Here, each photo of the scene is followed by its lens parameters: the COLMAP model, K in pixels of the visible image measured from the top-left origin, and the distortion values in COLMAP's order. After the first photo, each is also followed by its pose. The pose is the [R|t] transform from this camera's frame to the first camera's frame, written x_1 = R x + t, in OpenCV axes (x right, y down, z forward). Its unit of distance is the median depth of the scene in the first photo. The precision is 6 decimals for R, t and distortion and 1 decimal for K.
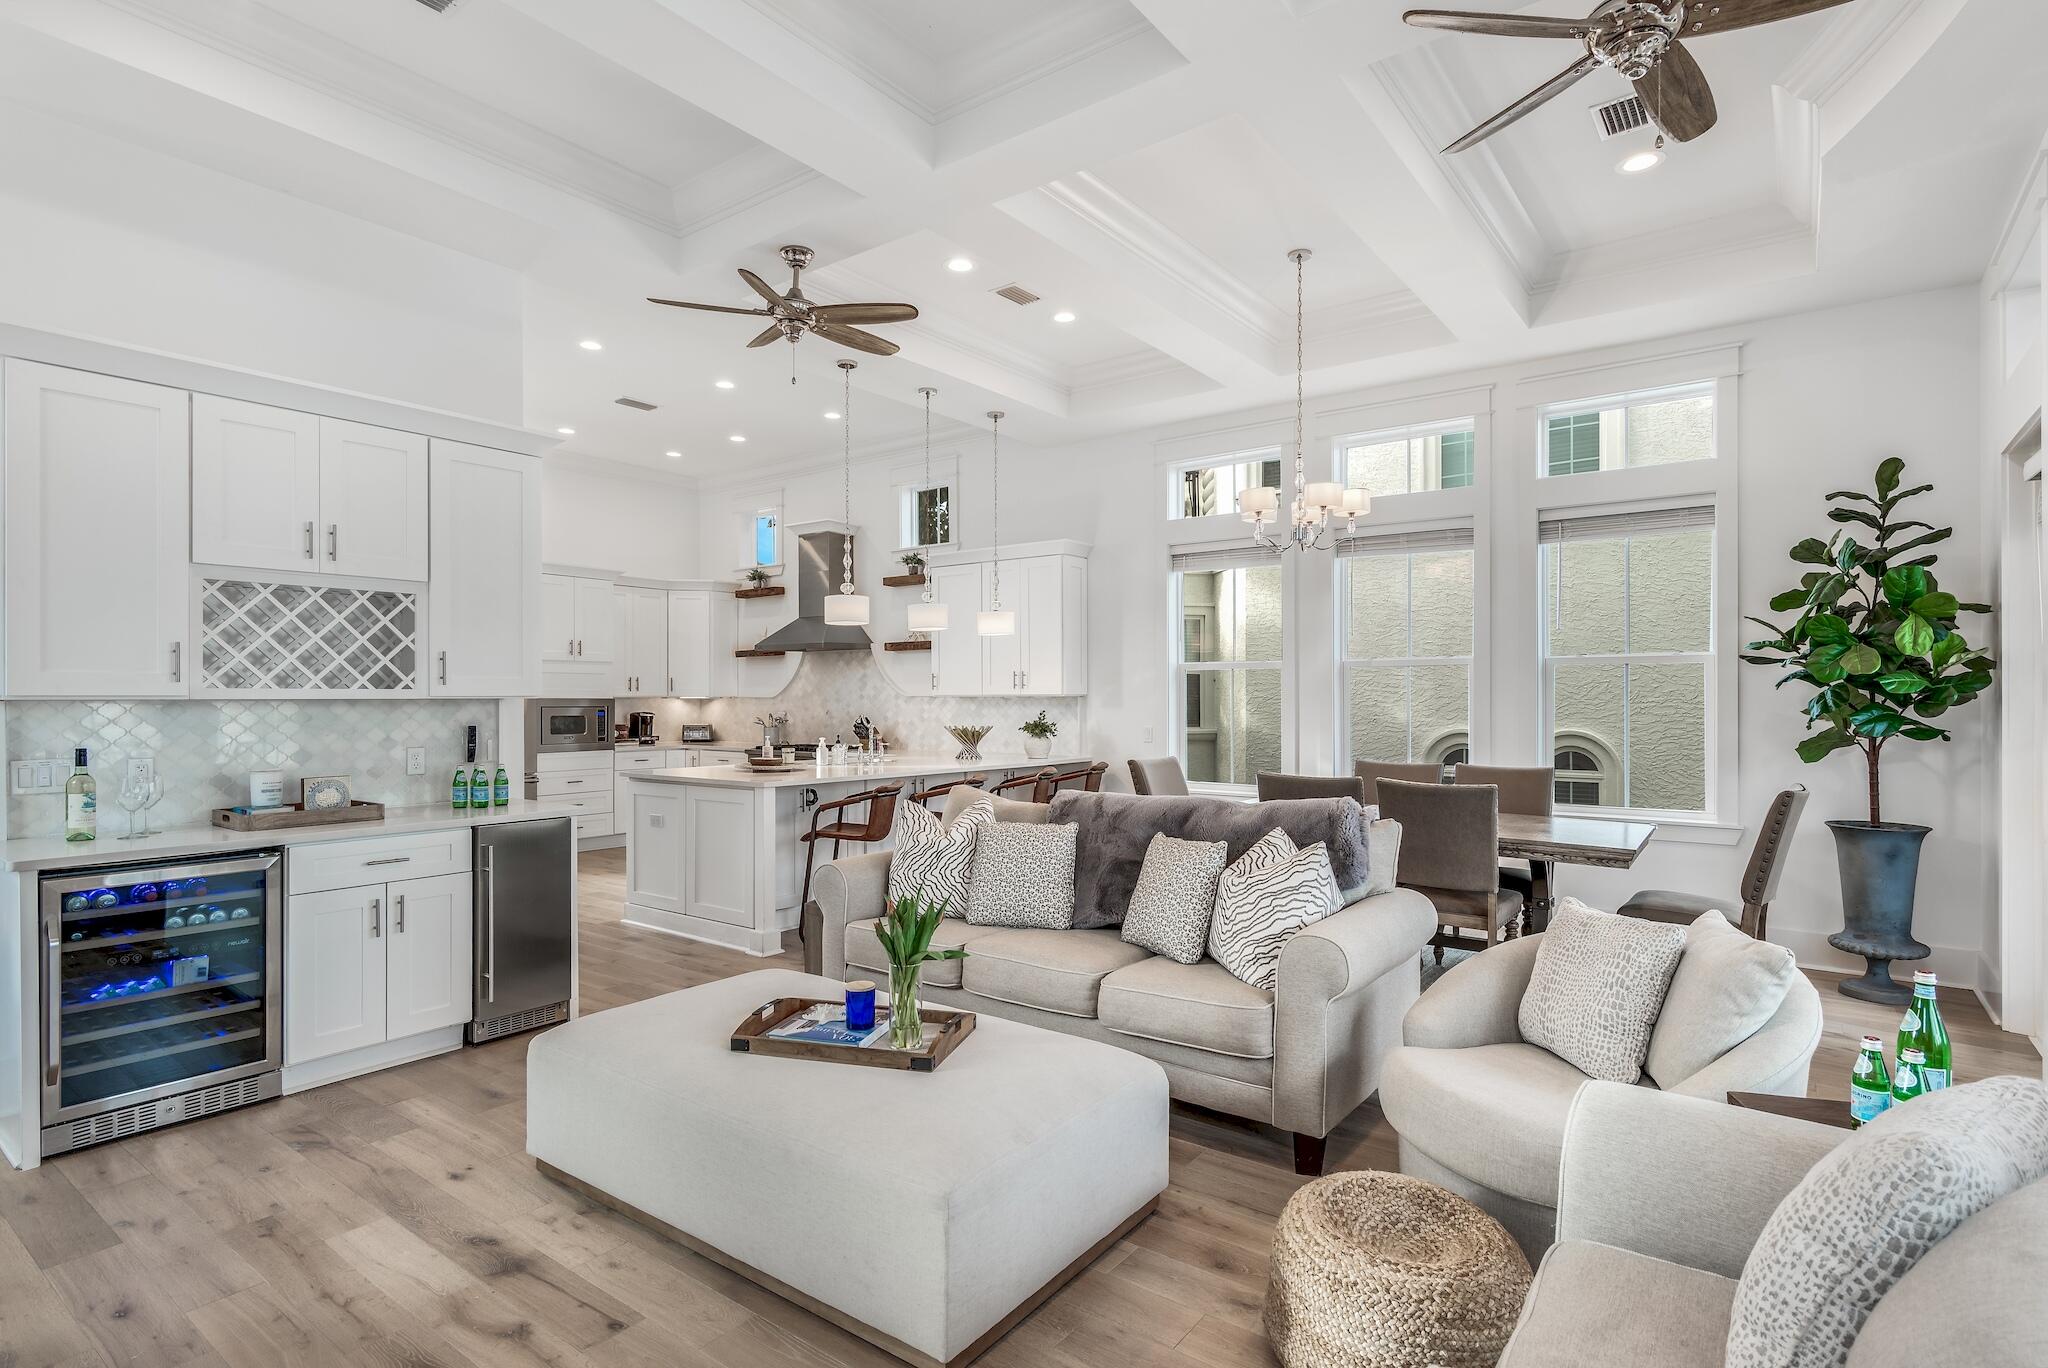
lens RADIAL K [[1030.7, 0, 1027.4], [0, 1030.7, 688.0], [0, 0, 1]] dist [0.002067, -0.000894]
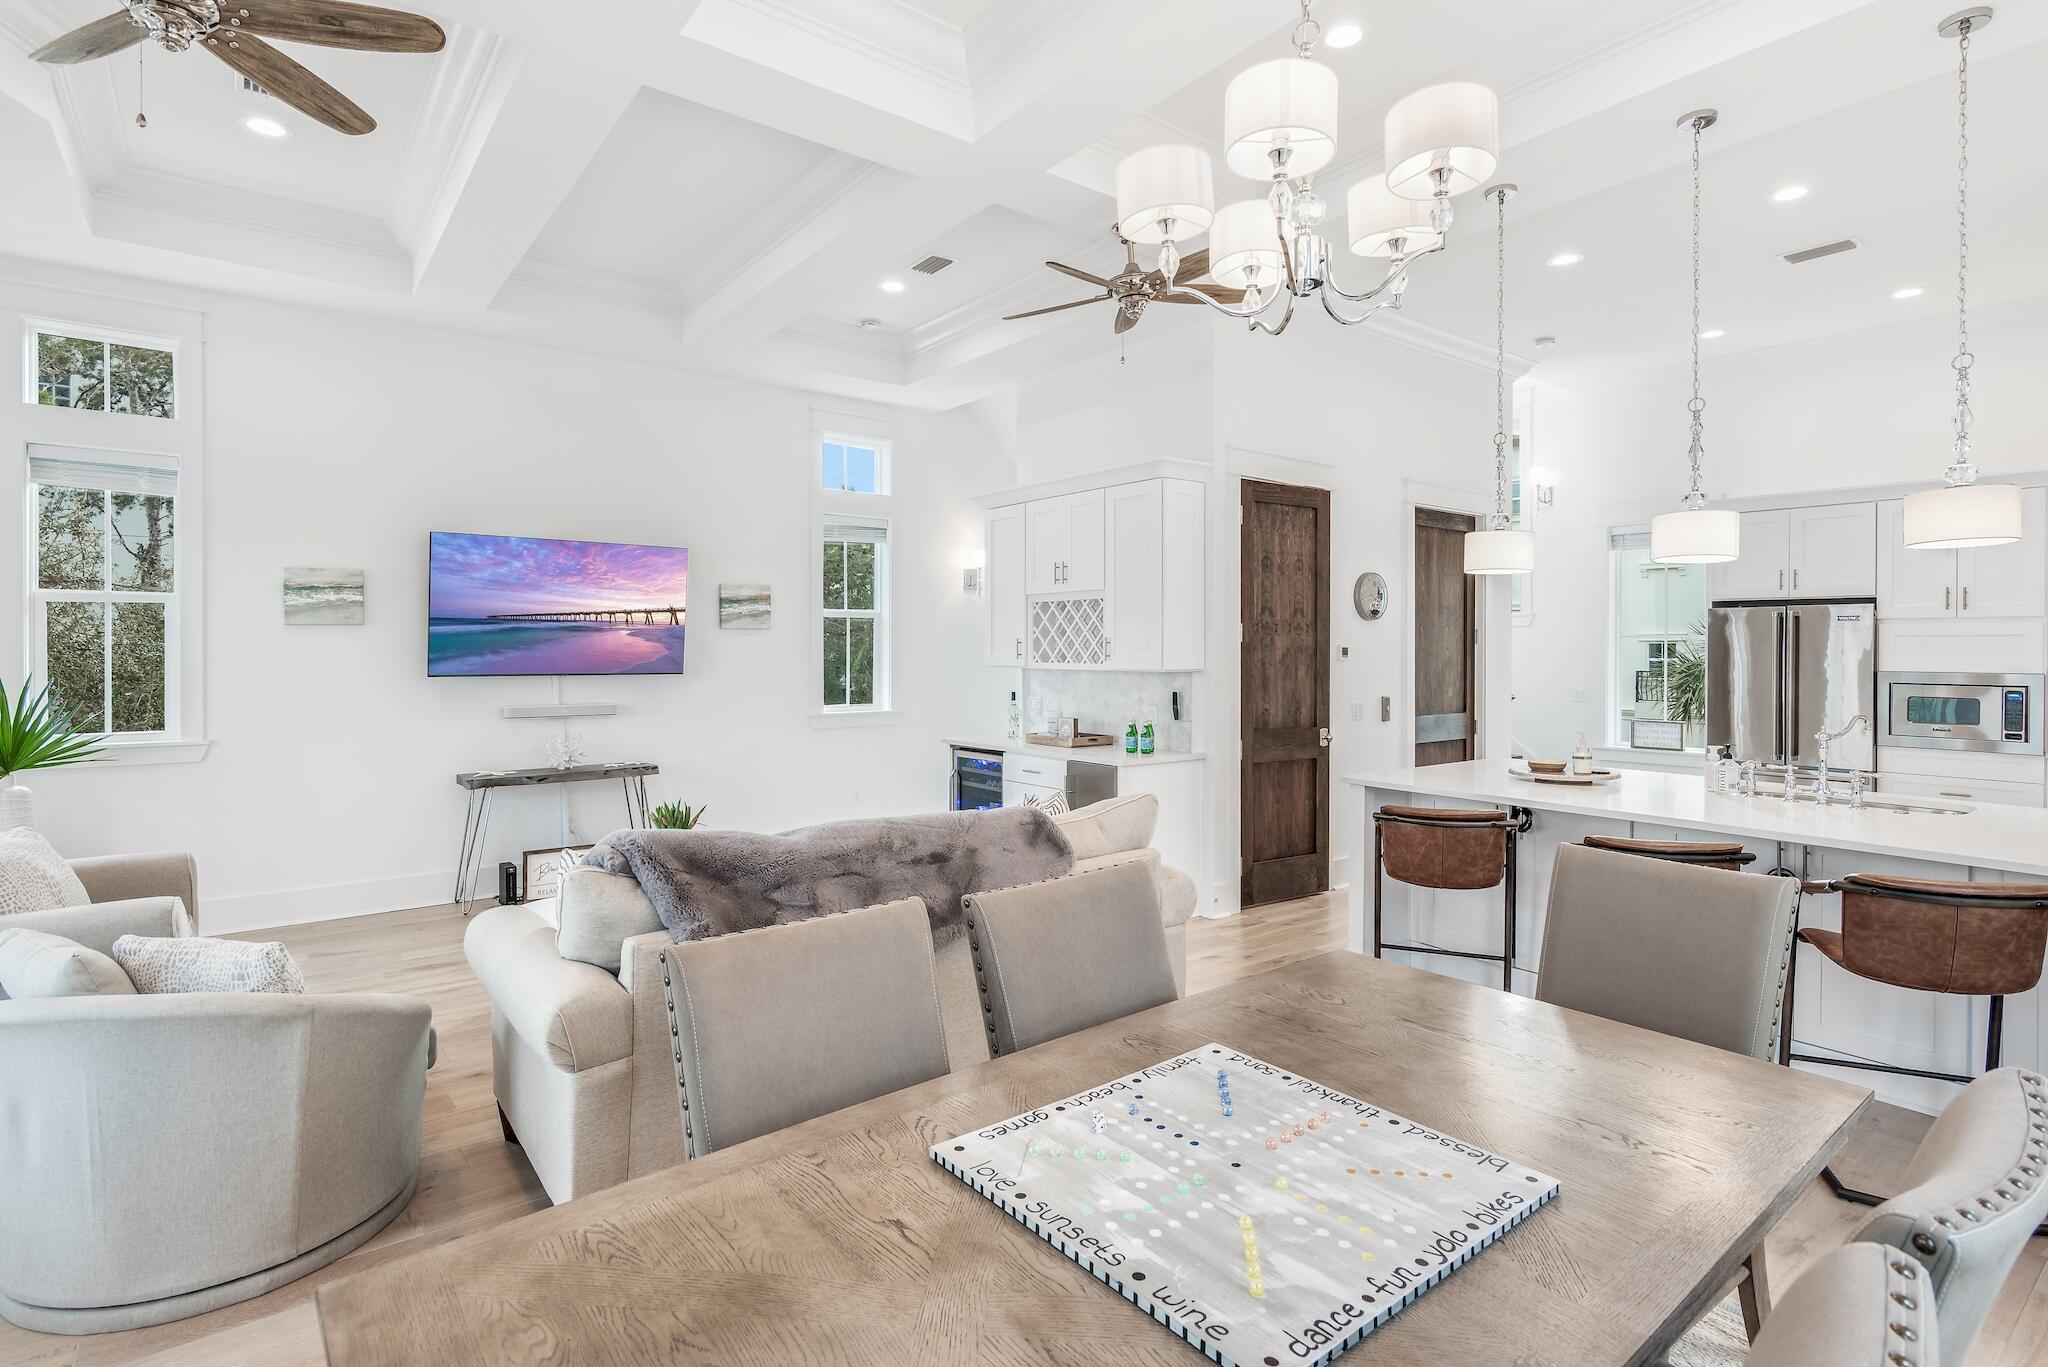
lens RADIAL K [[1030.7, 0, 1021.7], [0, 1030.7, 680.6], [0, 0, 1]] dist [0.002067, -0.000894]
pose [[-0.234425, 0.022246, -0.971880, 0.972571], [0.001477, 0.999745, 0.022527, -0.008948], [0.972133, 0.003845, -0.234398, 1.409393]]
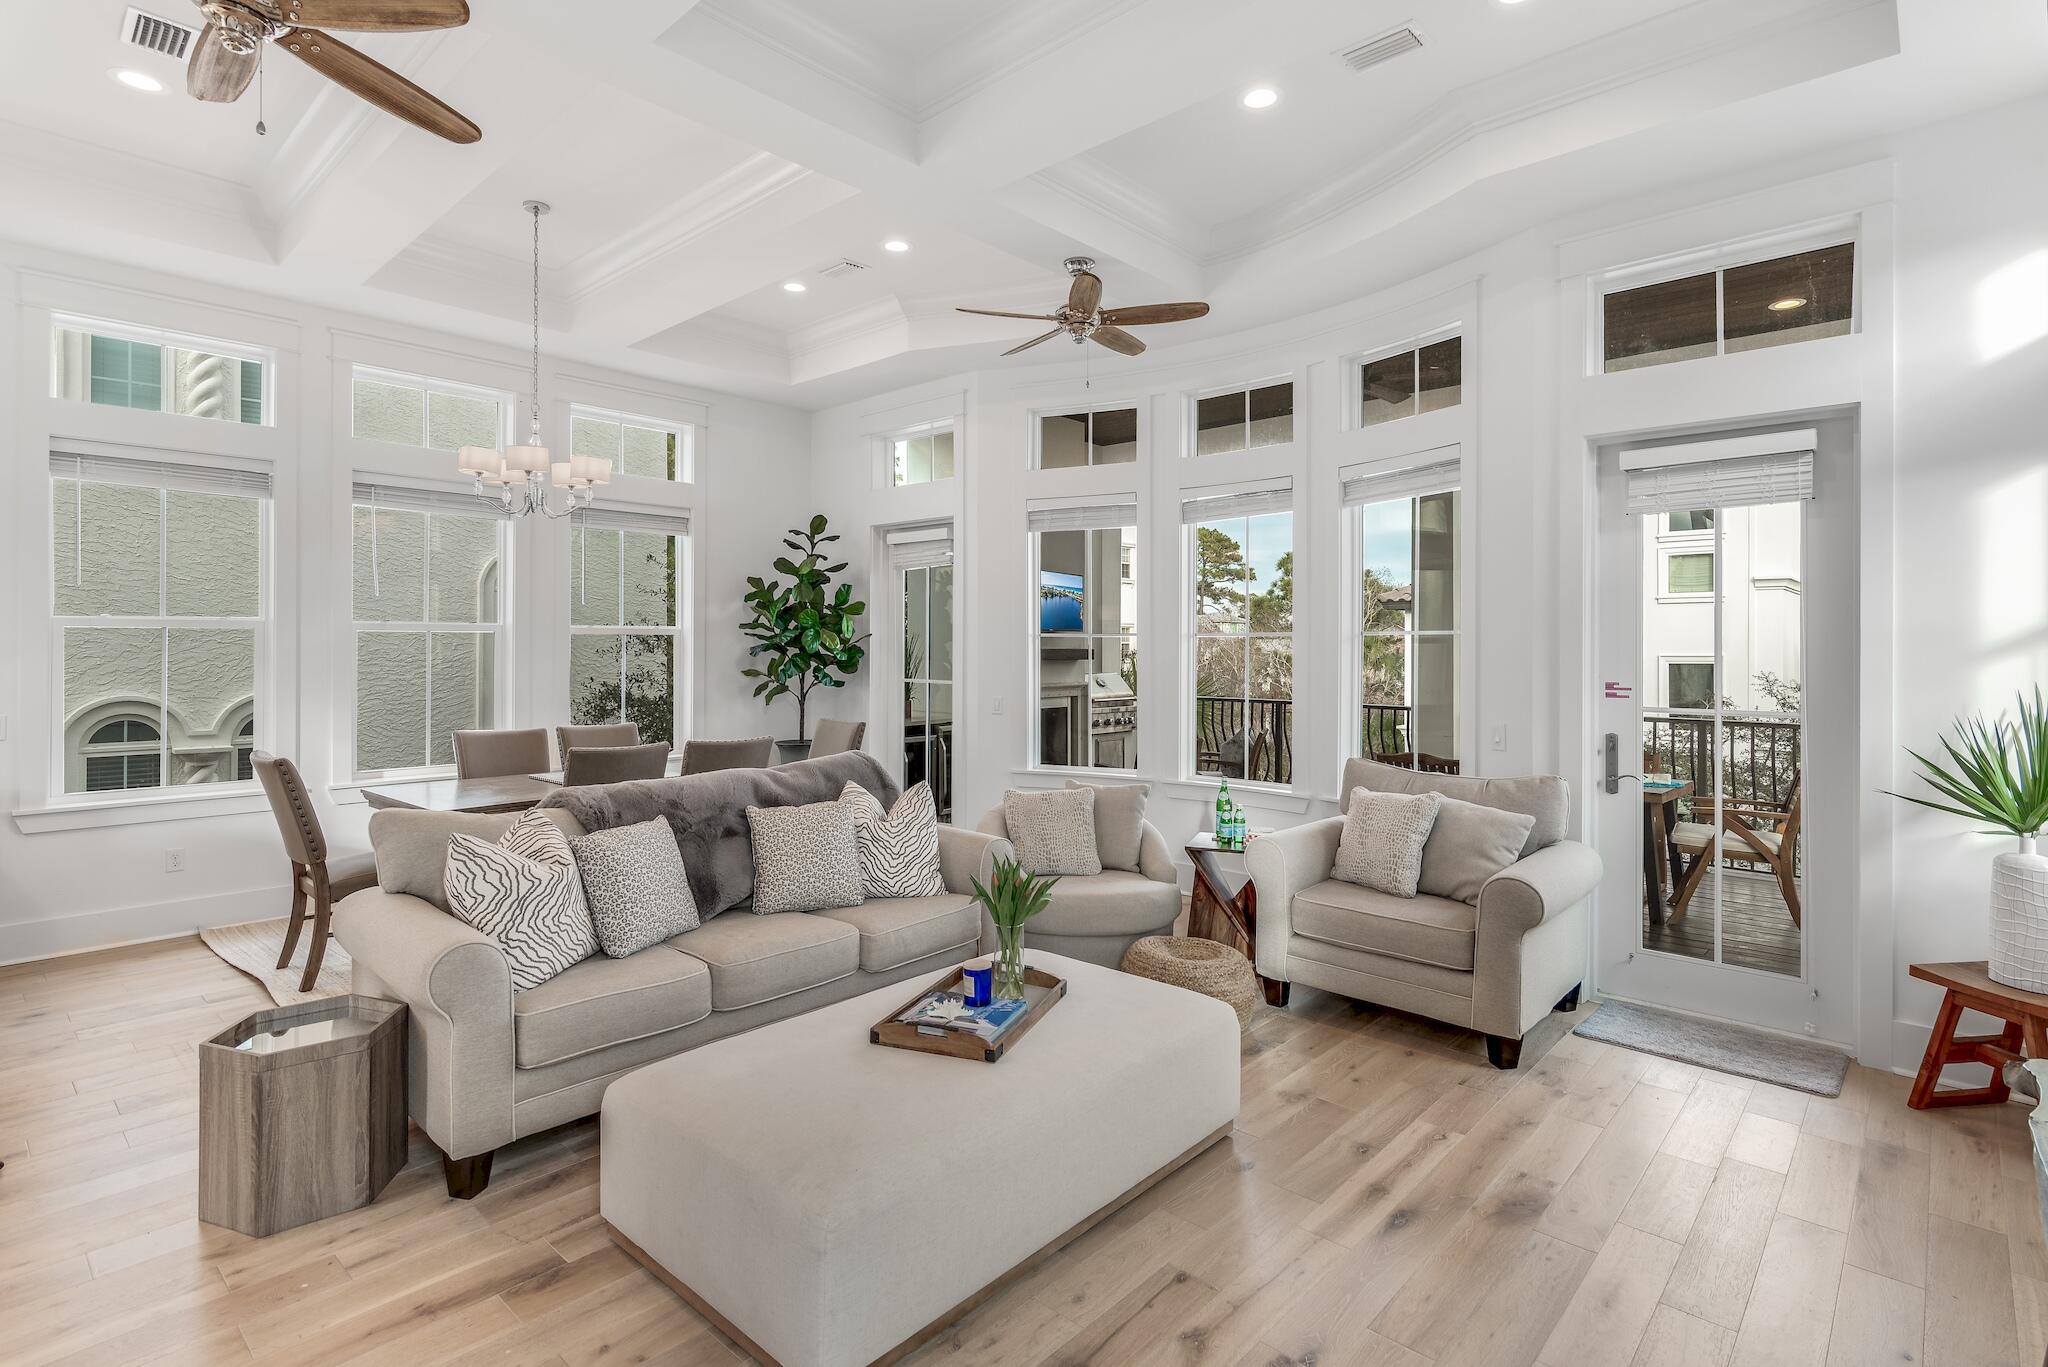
lens RADIAL K [[1030.7, 0, 1020.1], [0, 1030.7, 649.9], [0, 0, 1]] dist [0.002067, -0.000894]
pose [[0.093090, -0.005796, 0.995641, -0.934533], [-0.005256, 0.999966, 0.006313, -0.027656], [-0.995644, -0.005820, 0.093056, 0.674392]]
